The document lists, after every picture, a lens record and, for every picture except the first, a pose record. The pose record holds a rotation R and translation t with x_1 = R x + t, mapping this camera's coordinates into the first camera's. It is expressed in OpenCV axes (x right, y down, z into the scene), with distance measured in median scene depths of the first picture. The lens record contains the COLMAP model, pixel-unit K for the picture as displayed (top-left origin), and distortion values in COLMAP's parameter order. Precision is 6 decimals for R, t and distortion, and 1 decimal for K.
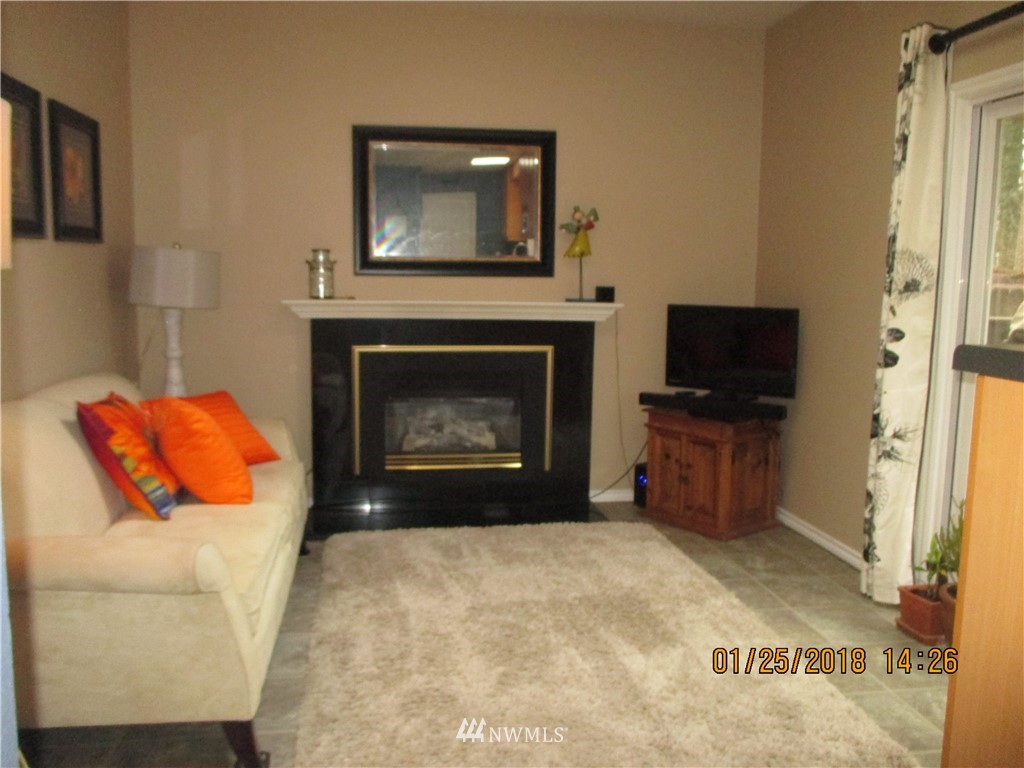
lens RADIAL K [[850.2, 0, 512.0], [0, 850.2, 384.0], [0, 0, 1]] dist [-0.068398, 0.067408]
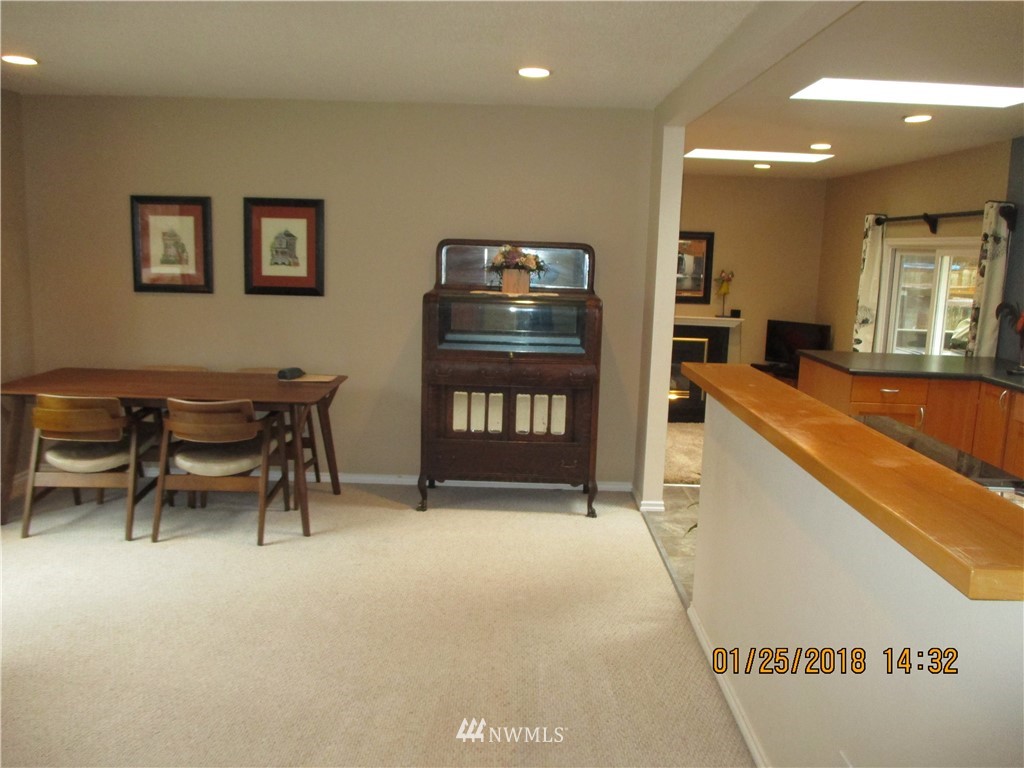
lens RADIAL K [[850.2, 0, 512.0], [0, 850.2, 384.0], [0, 0, 1]] dist [-0.068398, 0.067408]
pose [[0.986963, 0.042804, -0.155151, -0.100300], [-0.038061, 0.998717, 0.033412, 0.014308], [0.156383, -0.027071, 0.987326, -1.130199]]
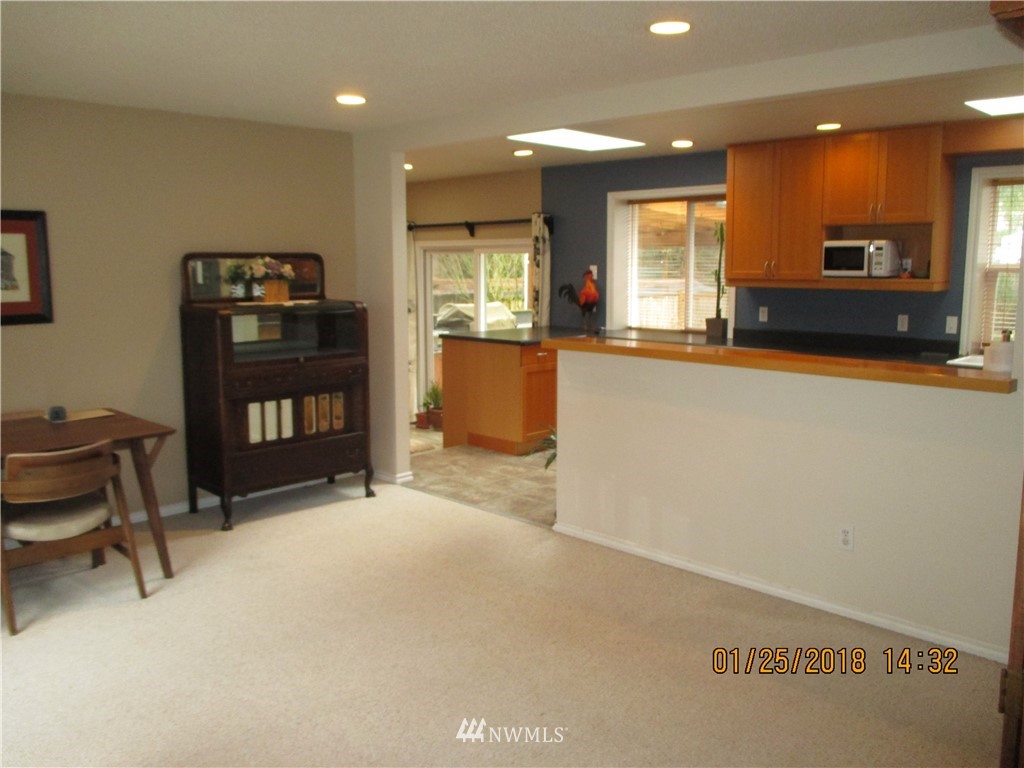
lens RADIAL K [[850.2, 0, 512.0], [0, 850.2, 384.0], [0, 0, 1]] dist [-0.068398, 0.067408]
pose [[0.802388, -0.101243, 0.588152, -0.719219], [0.089289, 0.994779, 0.049425, 0.014675], [-0.590085, 0.012858, 0.807239, -1.144815]]
